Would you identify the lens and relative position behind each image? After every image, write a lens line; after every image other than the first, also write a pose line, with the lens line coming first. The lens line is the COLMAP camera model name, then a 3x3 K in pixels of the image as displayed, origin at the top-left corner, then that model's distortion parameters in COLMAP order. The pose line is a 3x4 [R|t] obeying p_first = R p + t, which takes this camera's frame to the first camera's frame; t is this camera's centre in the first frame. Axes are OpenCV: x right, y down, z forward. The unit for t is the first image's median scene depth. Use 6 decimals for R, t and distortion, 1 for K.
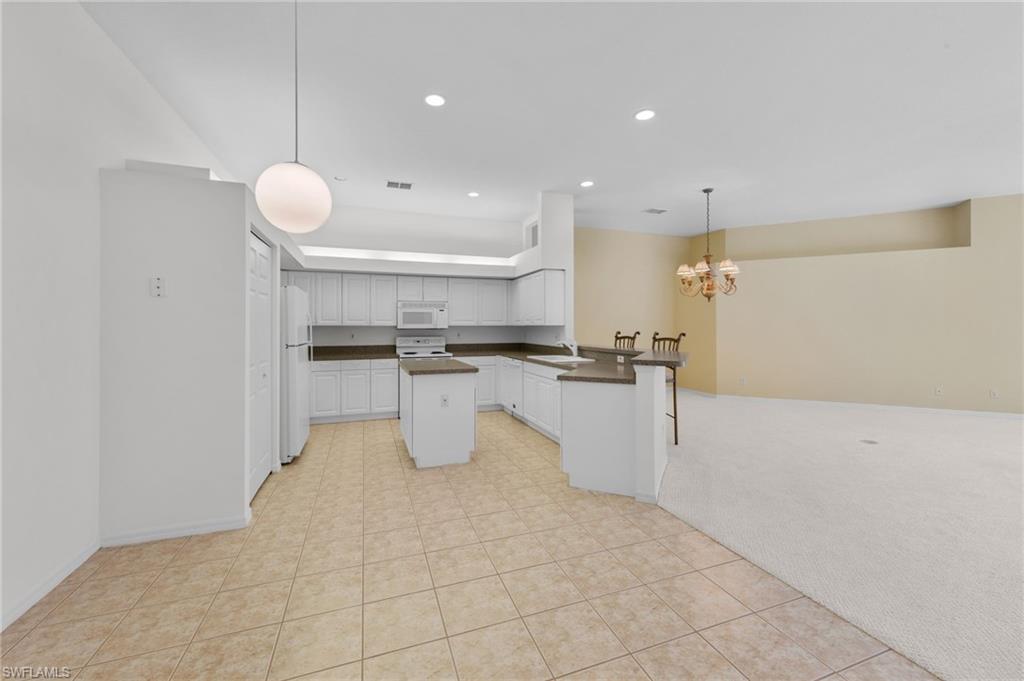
lens RADIAL K [[399.7, 0, 506.9], [0, 399.7, 327.9], [0, 0, 1]] dist [0.005348, -0.000214]
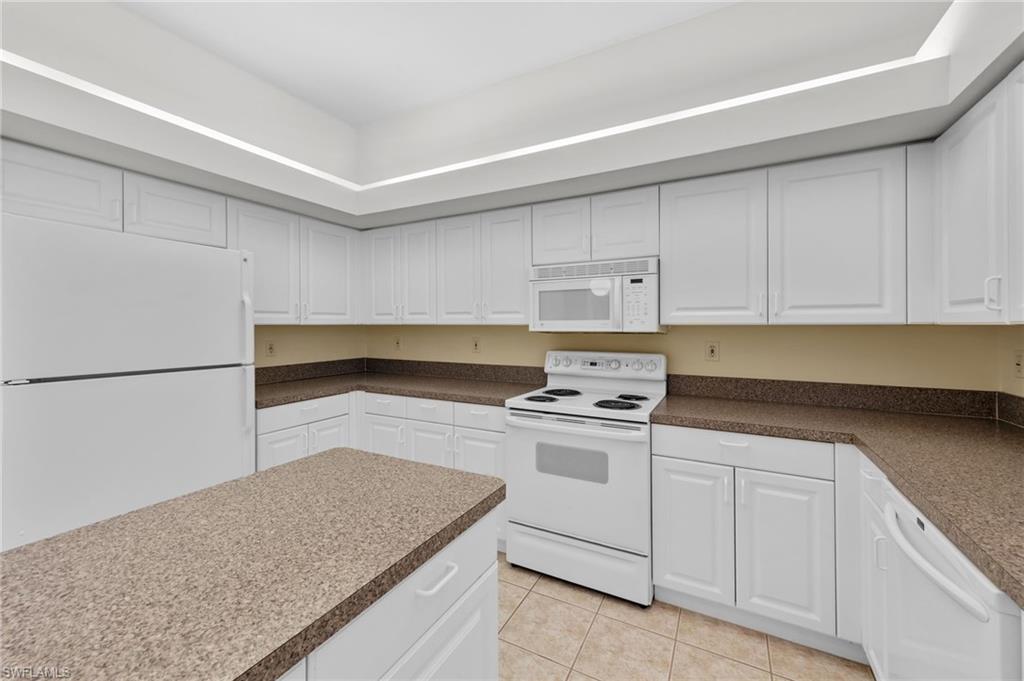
lens RADIAL K [[399.7, 0, 517.1], [0, 399.7, 333.5], [0, 0, 1]] dist [0.005348, -0.000214]
pose [[0.675827, 0.016784, -0.736869, 0.026714], [-0.001628, 0.999772, 0.021279, -0.005701], [0.737058, -0.013181, 0.675701, 0.778138]]
